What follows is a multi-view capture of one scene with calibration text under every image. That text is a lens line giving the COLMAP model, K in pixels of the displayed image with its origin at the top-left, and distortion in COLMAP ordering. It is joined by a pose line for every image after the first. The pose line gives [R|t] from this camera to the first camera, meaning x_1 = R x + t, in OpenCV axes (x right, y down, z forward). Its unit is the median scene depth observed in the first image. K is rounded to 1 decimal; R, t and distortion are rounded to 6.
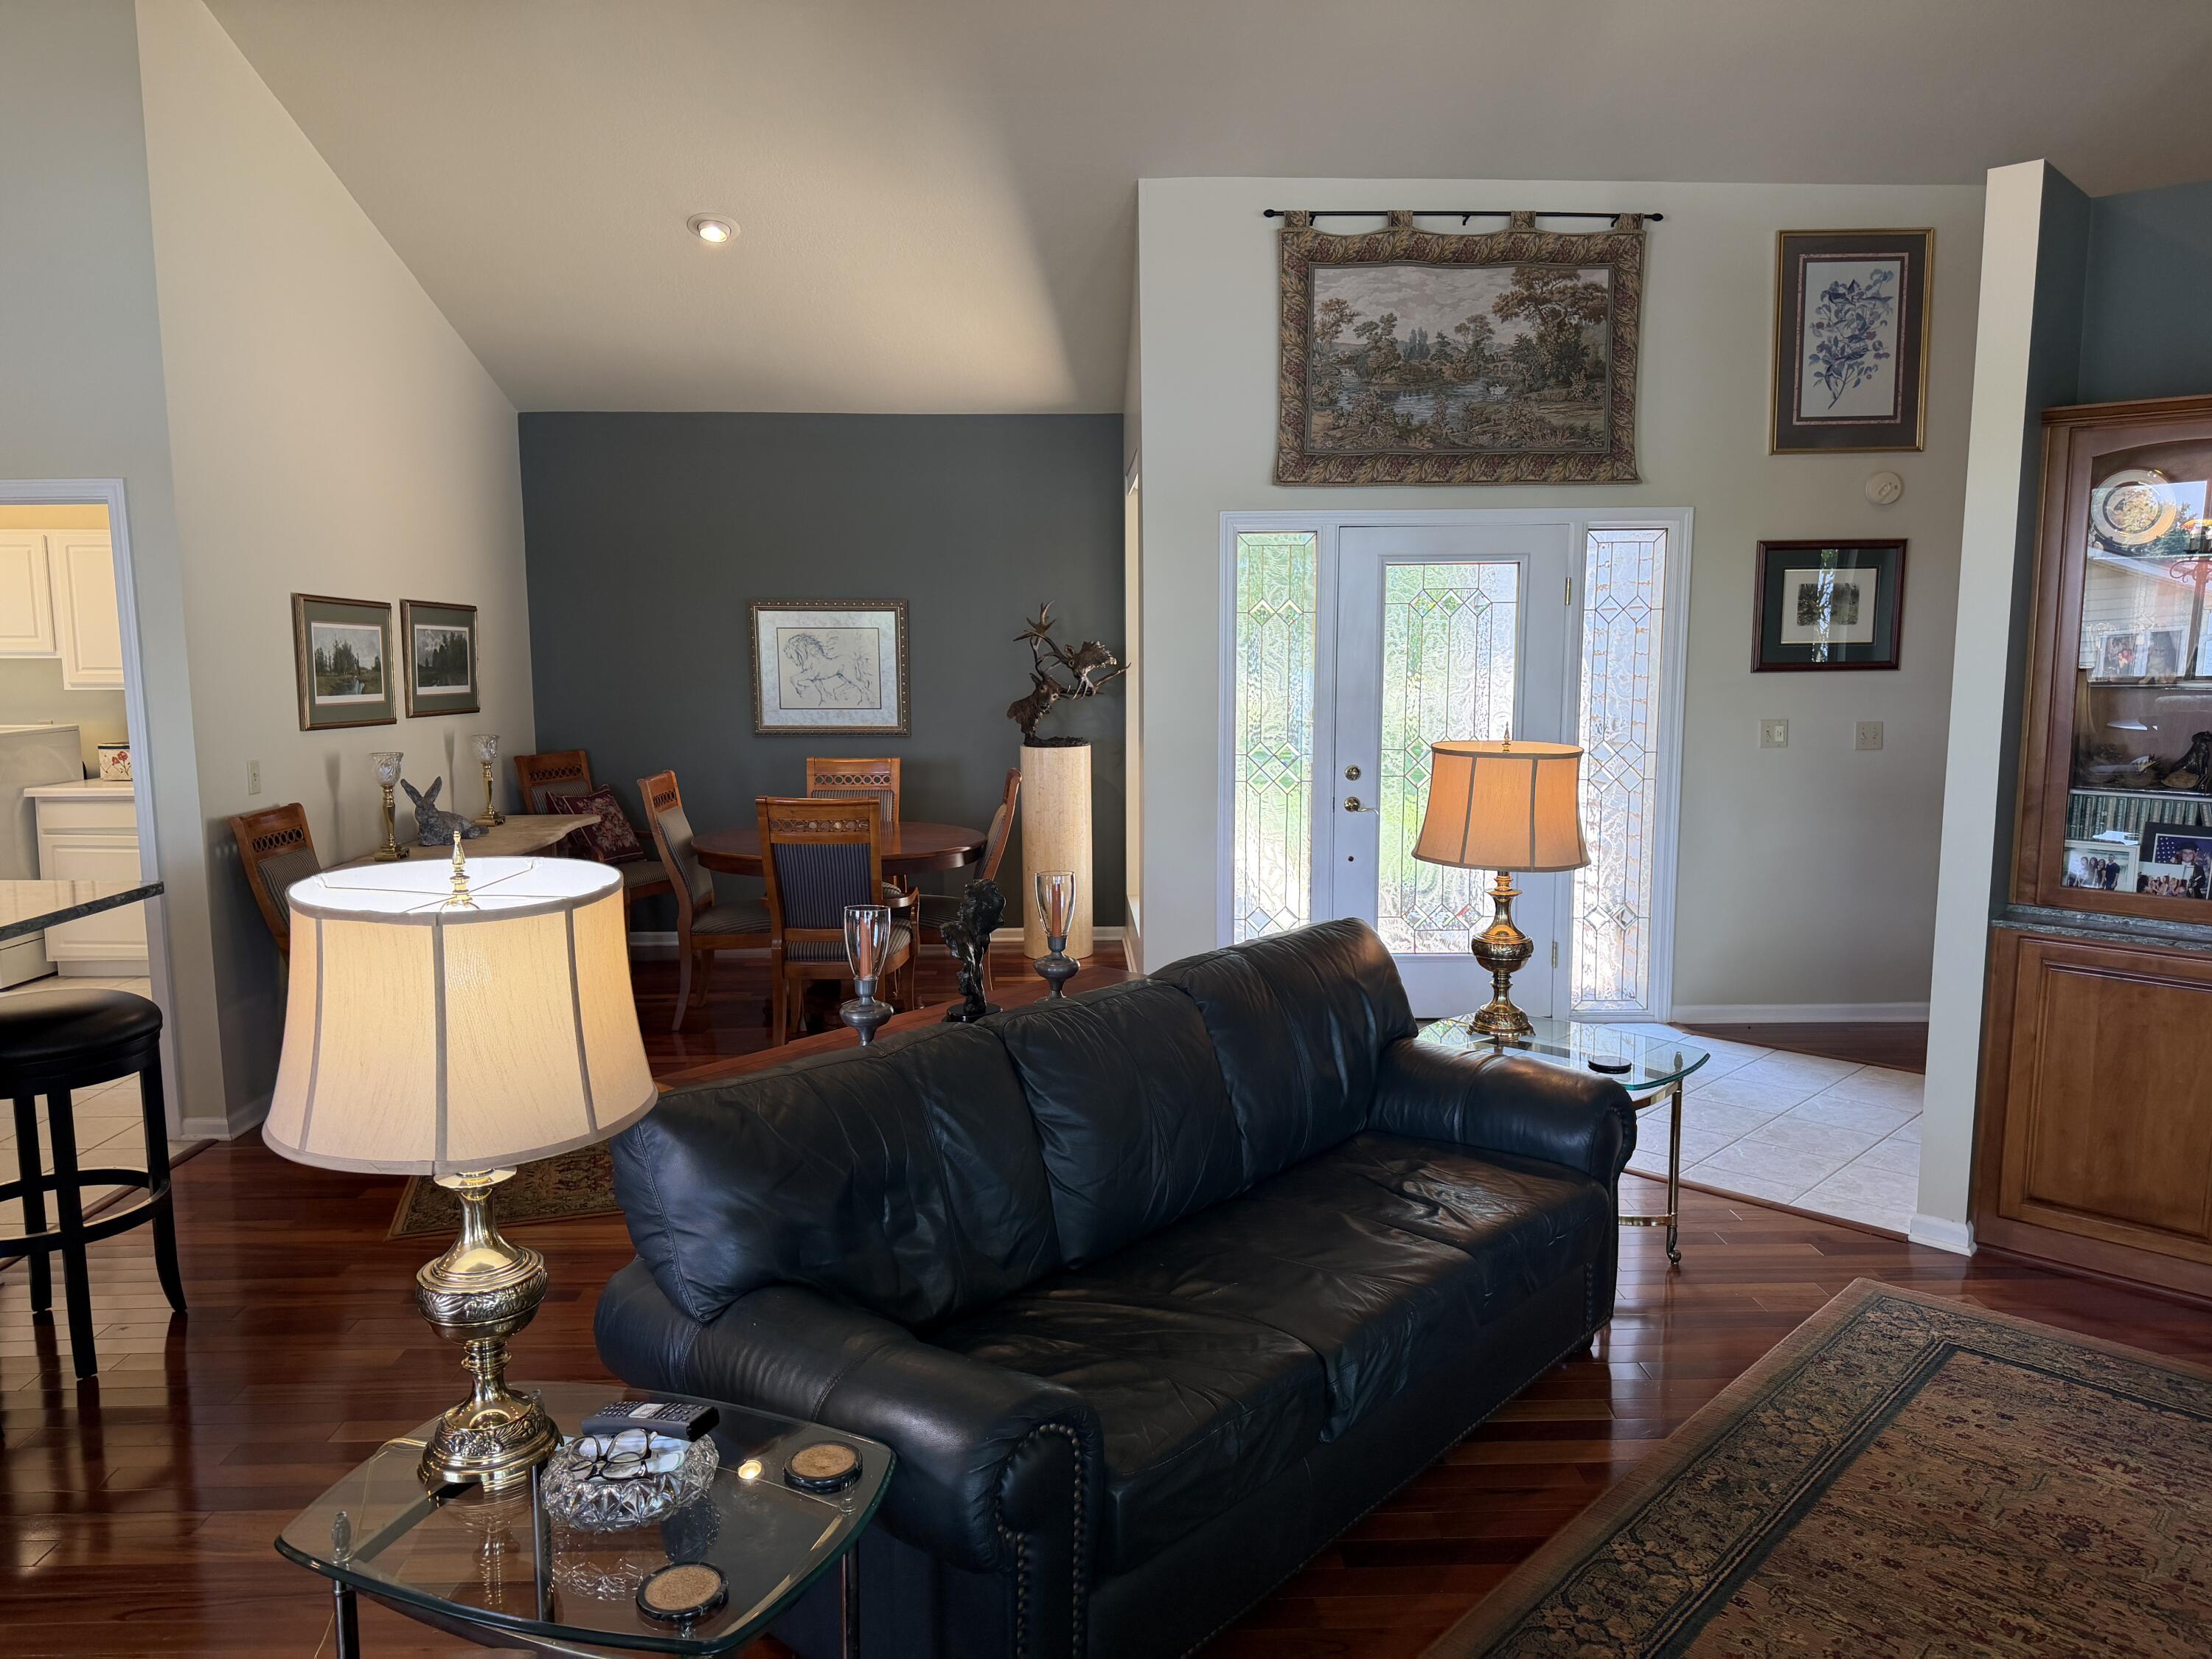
lens RADIAL K [[1535.5, 0, 1114.4], [0, 1535.5, 830.6], [0, 0, 1]] dist [0.083617, -0.103038]
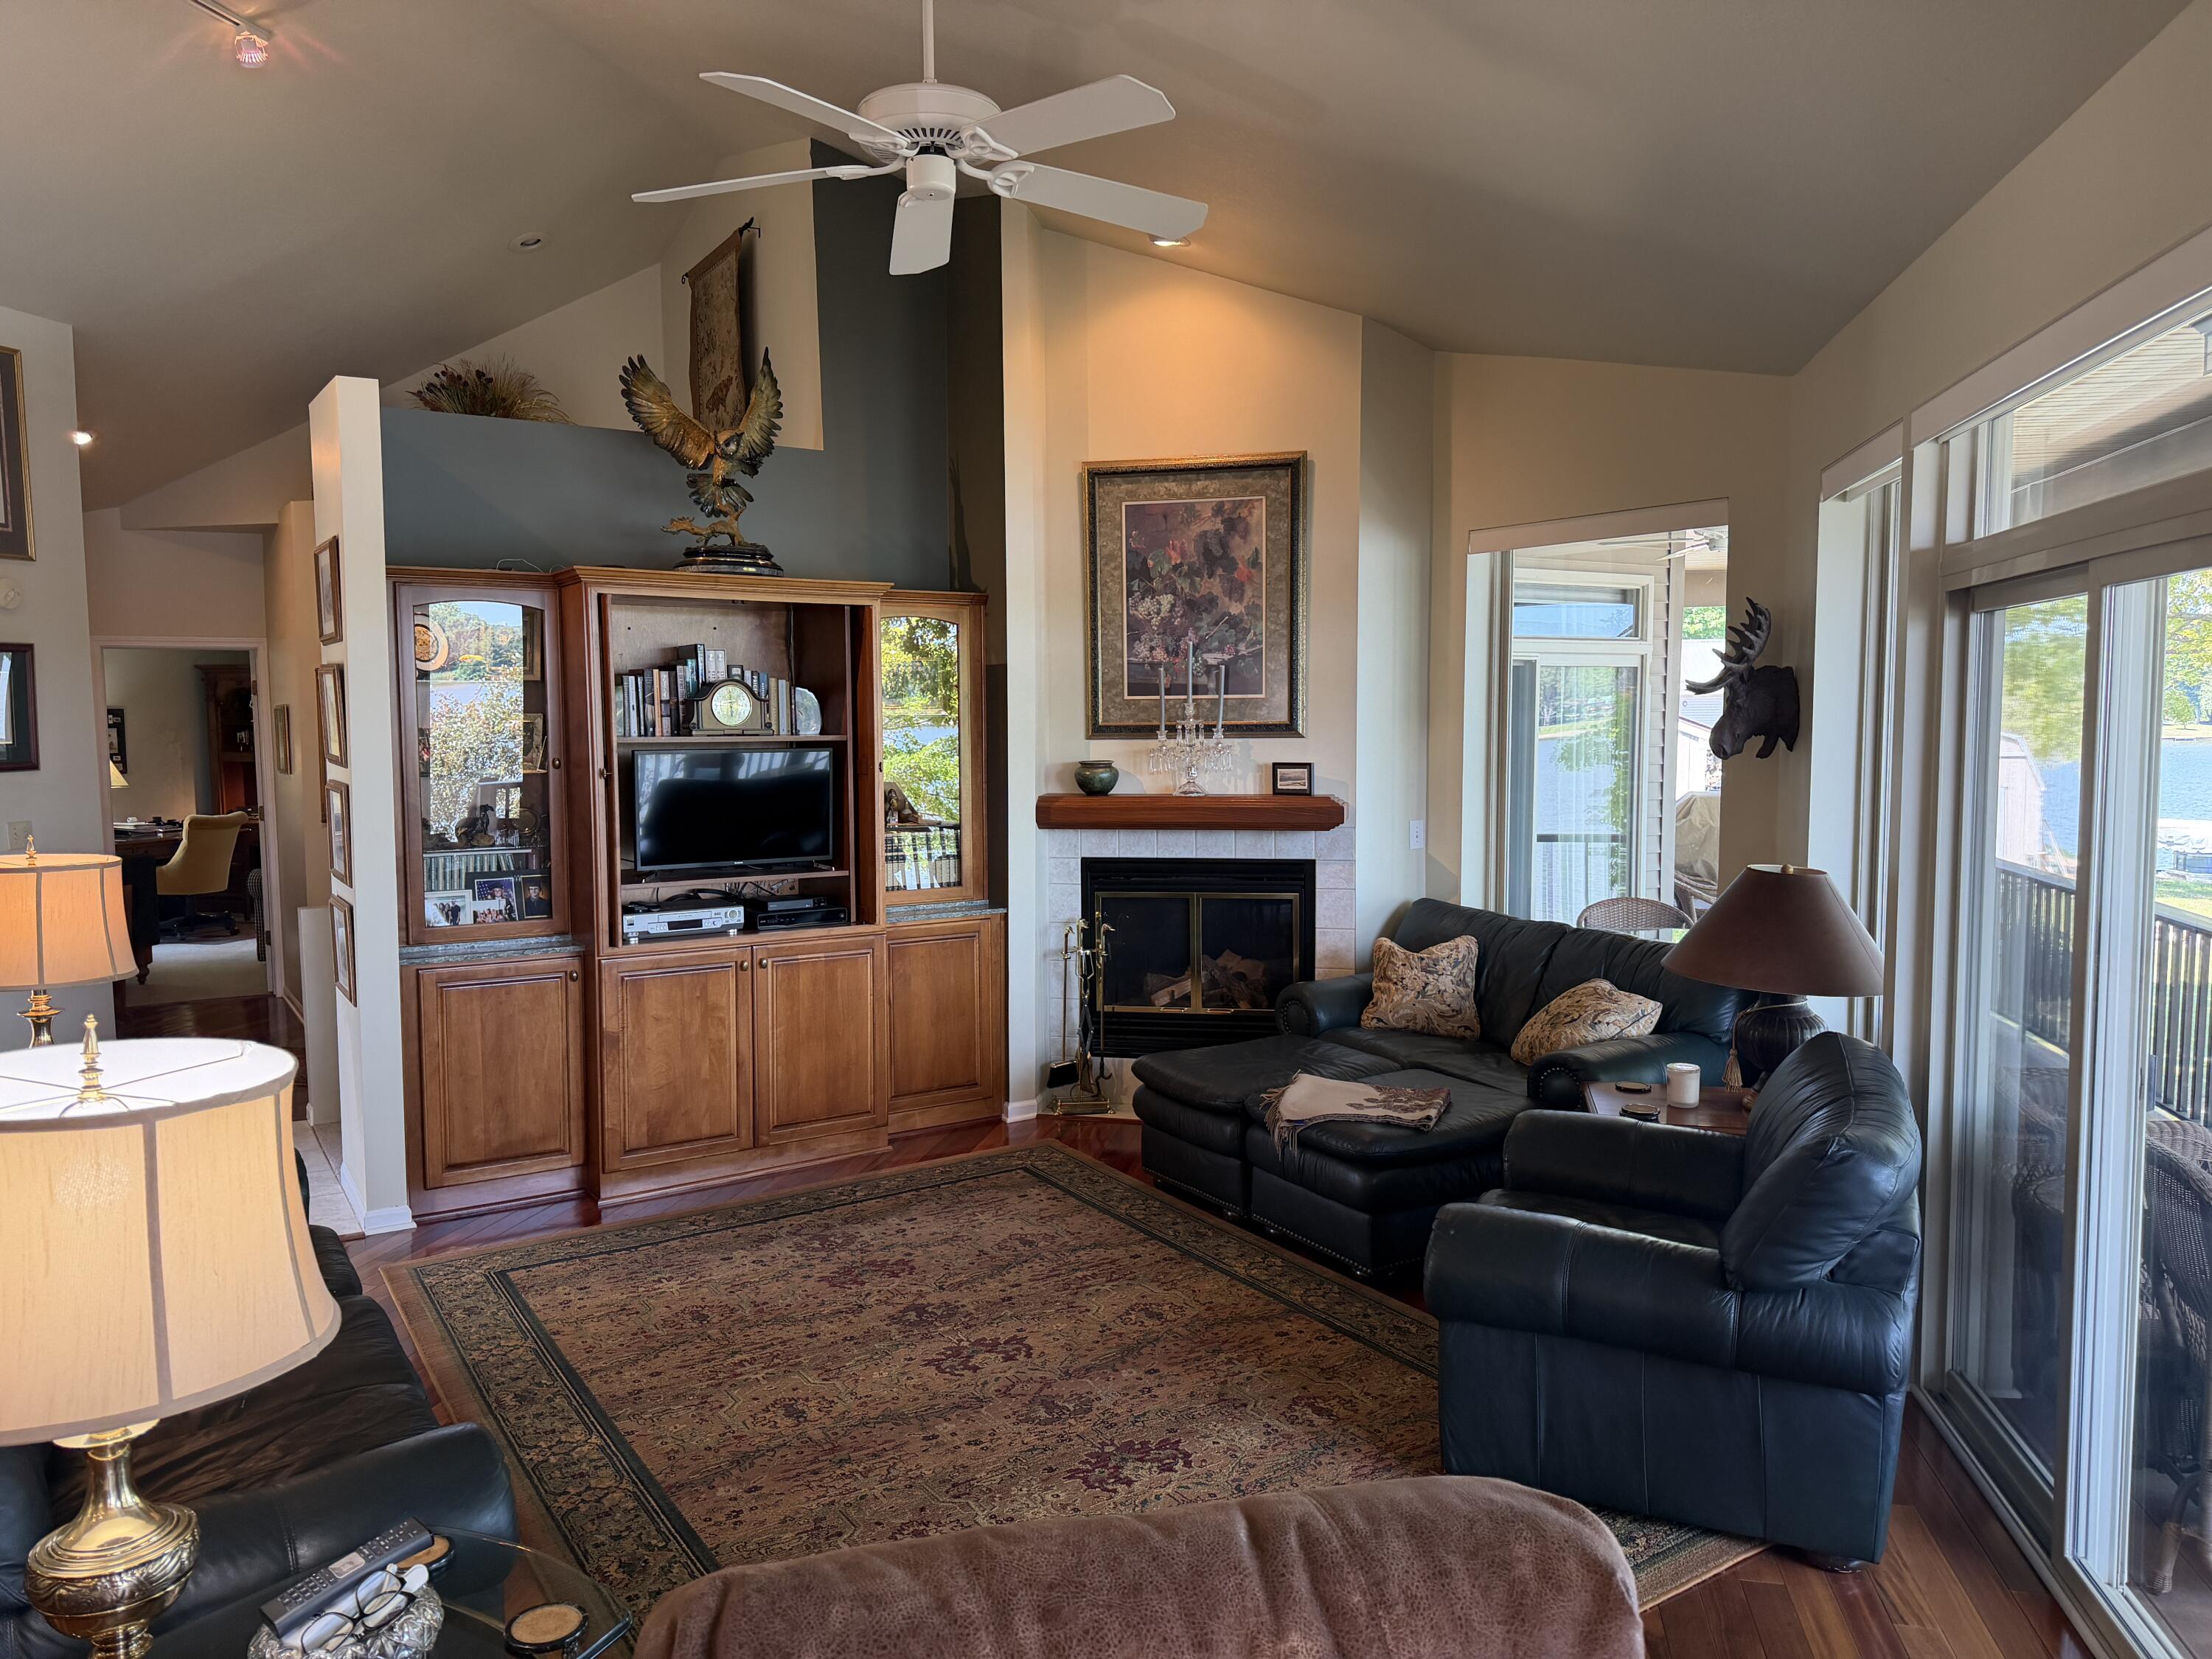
lens RADIAL K [[1535.5, 0, 1114.4], [0, 1535.5, 830.6], [0, 0, 1]] dist [0.083617, -0.103038]
pose [[0.225287, -0.073143, 0.971543, -0.357446], [0.127008, 0.990874, 0.045147, -0.021001], [-0.965979, 0.113223, 0.232520, 0.085592]]
